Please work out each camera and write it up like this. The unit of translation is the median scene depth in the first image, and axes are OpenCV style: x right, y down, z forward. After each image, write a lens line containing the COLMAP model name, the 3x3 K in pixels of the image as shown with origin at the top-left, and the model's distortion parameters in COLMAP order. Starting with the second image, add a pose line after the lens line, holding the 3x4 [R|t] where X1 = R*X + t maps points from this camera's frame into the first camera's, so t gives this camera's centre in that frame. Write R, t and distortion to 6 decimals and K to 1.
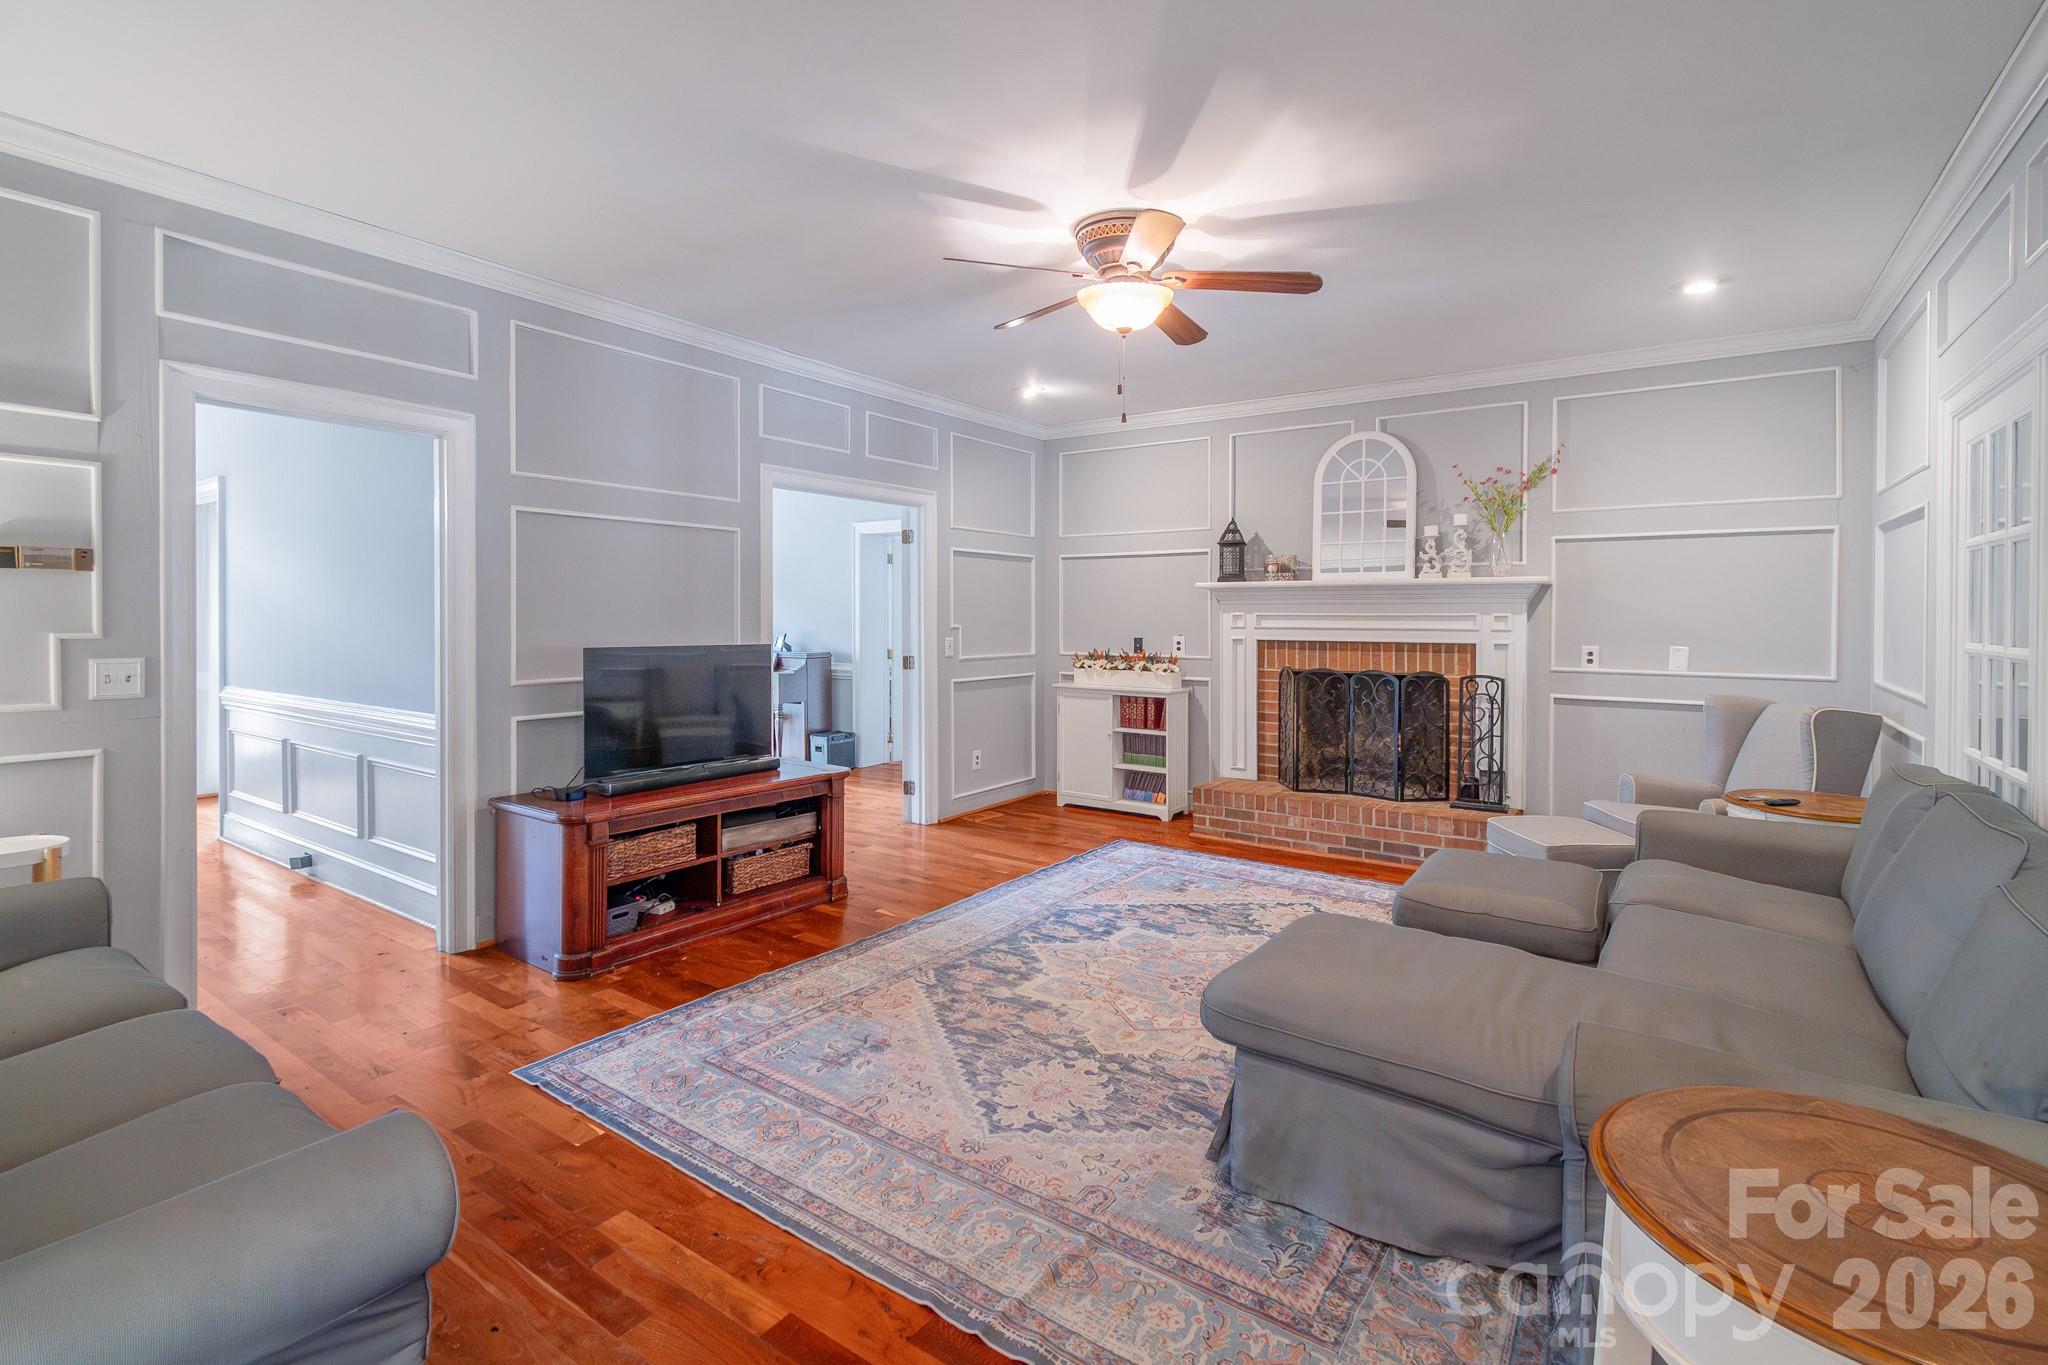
lens RADIAL K [[947.9, 0, 1033.2], [0, 947.9, 629.3], [0, 0, 1]] dist [0.001809, 0.000049]
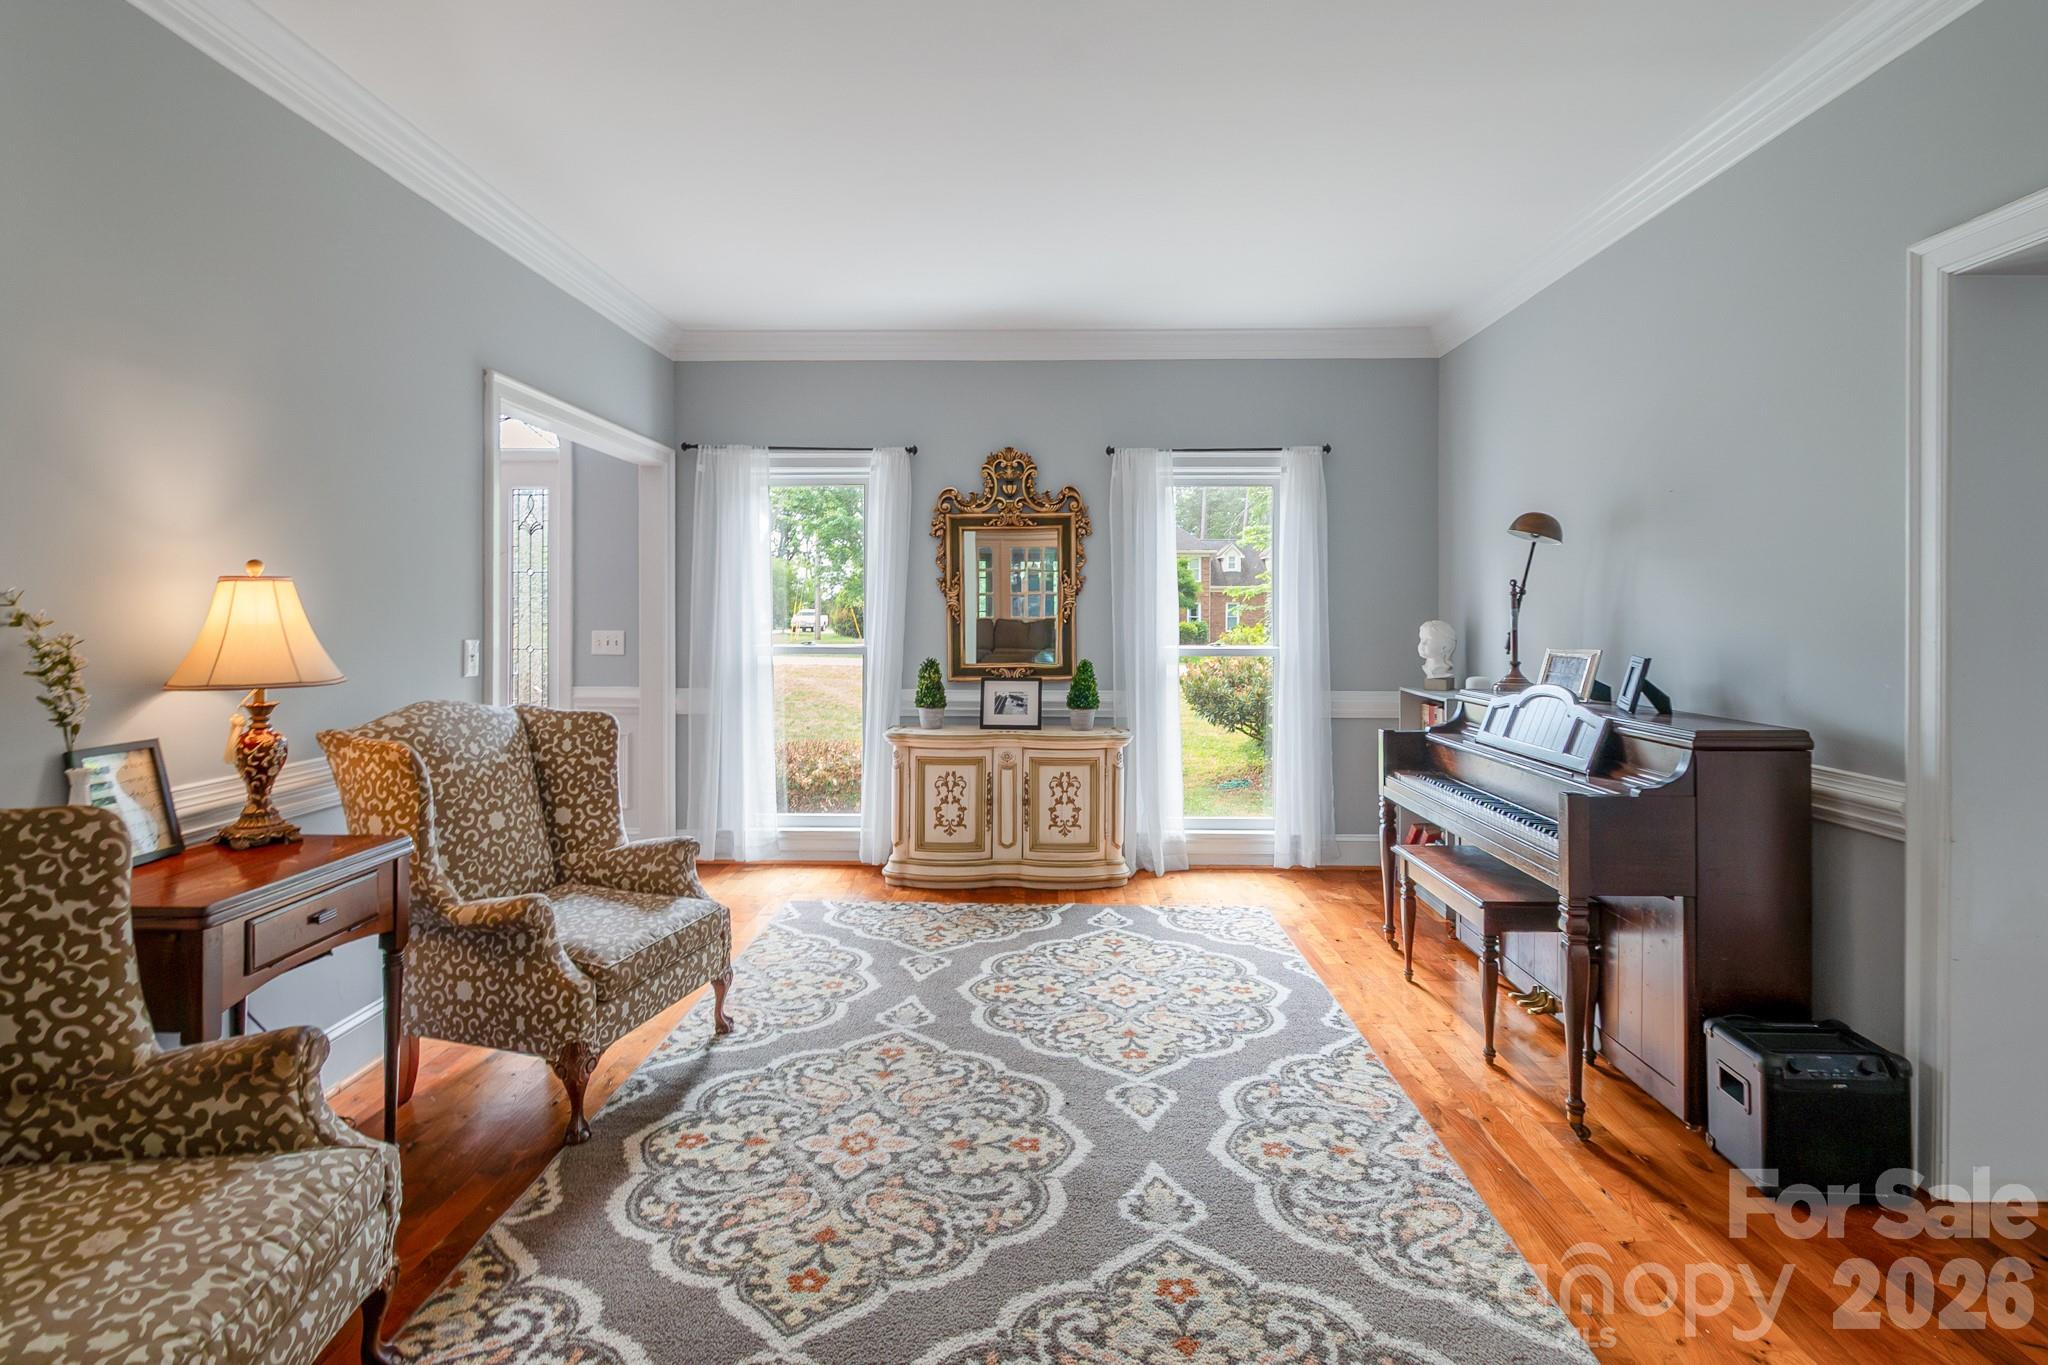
lens RADIAL K [[984.5, 0, 1016.0], [0, 984.5, 614.4], [0, 0, 1]] dist [-0.000608, -0.000585]
pose [[0.543724, -0.000036, -0.839264, -0.179381], [-0.013559, 0.999869, -0.008827, -0.009571], [0.839155, 0.016180, 0.543652, 1.200436]]
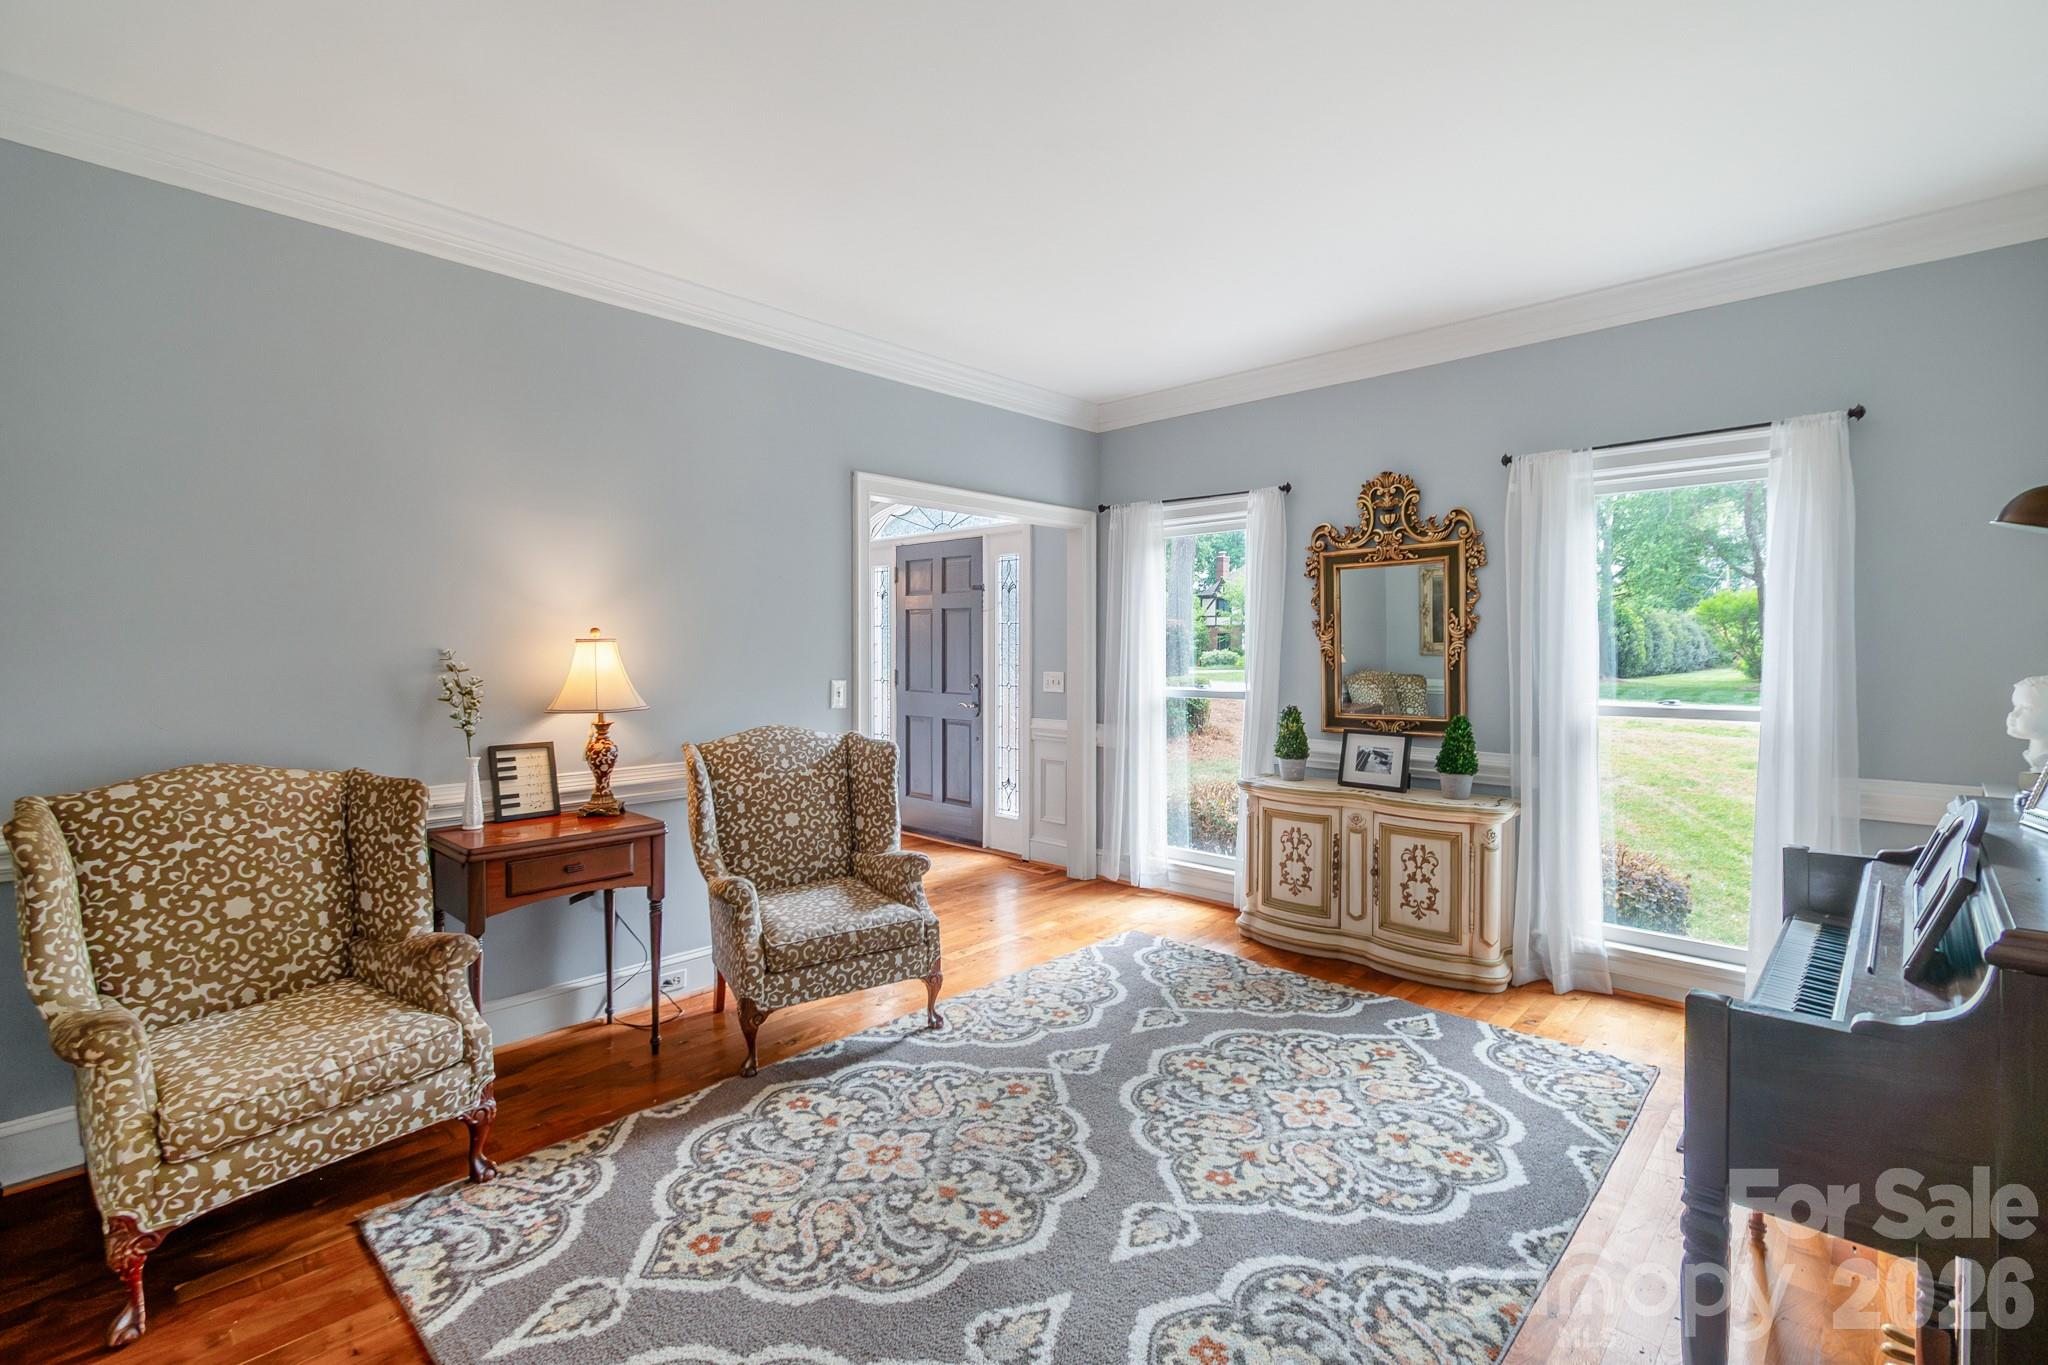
lens RADIAL K [[917.8, 0, 1060.1], [0, 917.8, 665.1], [0, 0, 1]] dist [0.003028, -0.000117]
pose [[-0.137036, 0.015595, -0.990443, -0.156866], [-0.015033, 0.999728, 0.017822, -0.025844], [0.990452, 0.017332, -0.136764, 1.600262]]
